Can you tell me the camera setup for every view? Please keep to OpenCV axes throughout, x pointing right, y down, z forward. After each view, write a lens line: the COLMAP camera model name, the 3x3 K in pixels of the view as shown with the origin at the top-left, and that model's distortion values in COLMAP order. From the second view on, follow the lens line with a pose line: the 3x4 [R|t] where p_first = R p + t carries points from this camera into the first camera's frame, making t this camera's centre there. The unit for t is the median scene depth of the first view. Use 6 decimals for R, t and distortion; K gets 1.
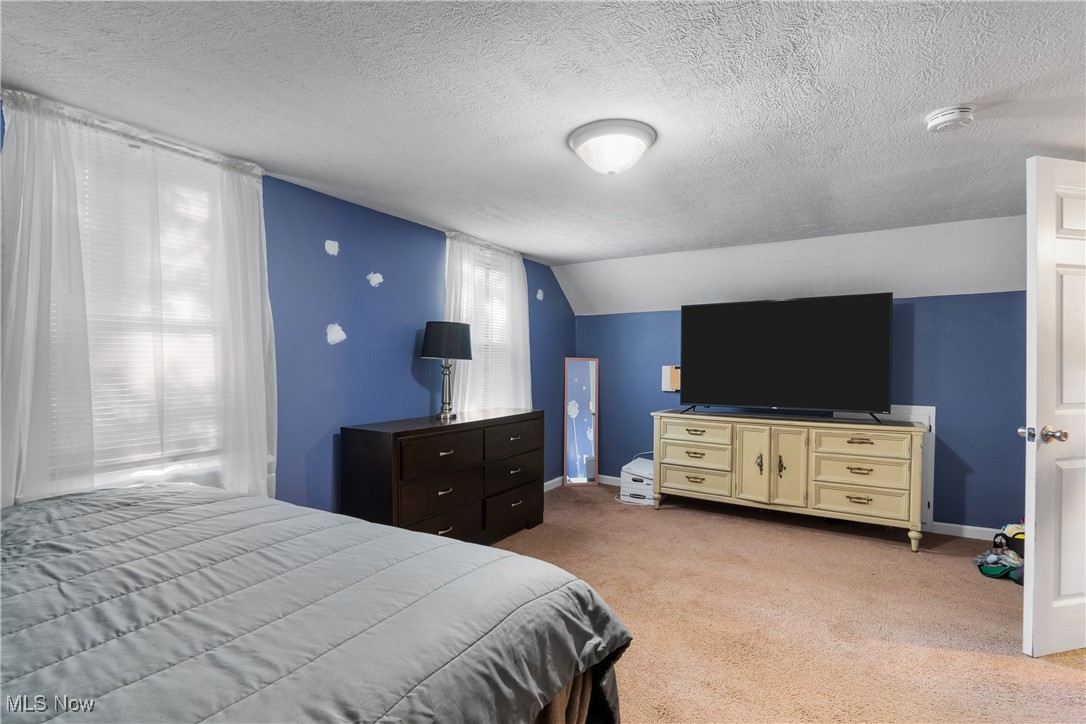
lens RADIAL K [[515.4, 0, 545.9], [0, 515.4, 362.9], [0, 0, 1]] dist [0.000545, 0.000037]
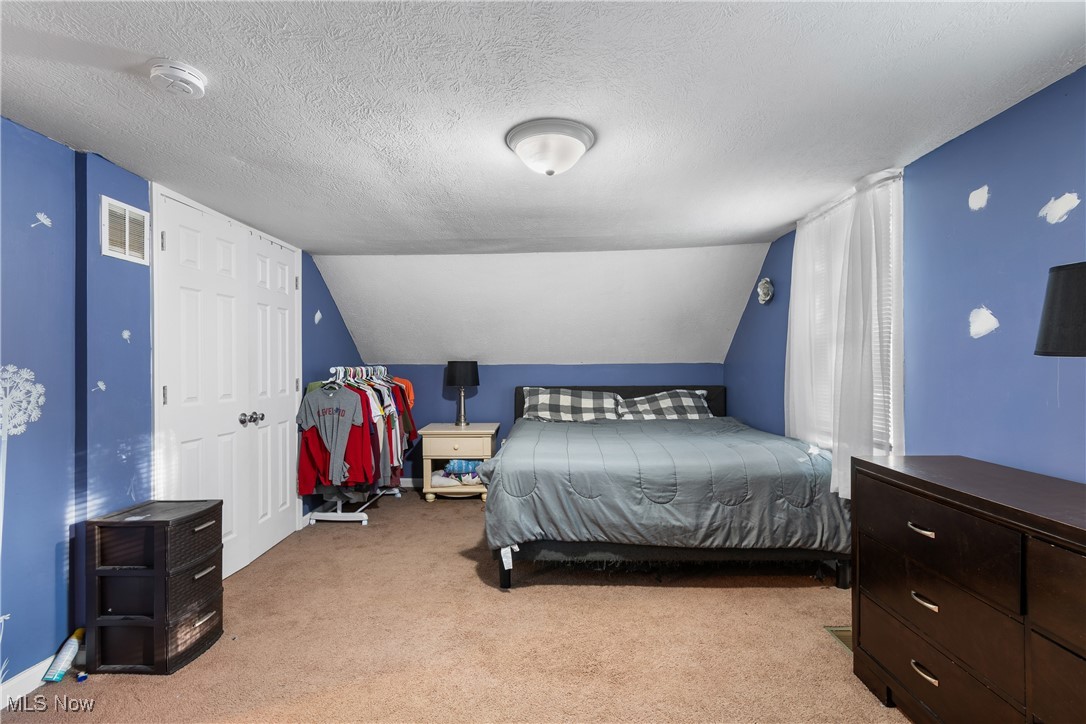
lens RADIAL K [[481.4, 0, 544.5], [0, 481.4, 363.7], [0, 0, 1]] dist [0.000267, -0.000544]
pose [[-0.867446, -0.001208, -0.497530, 0.413857], [-0.000330, 0.999998, -0.001853, 0.000283], [0.497531, -0.001443, -0.867445, 1.264149]]
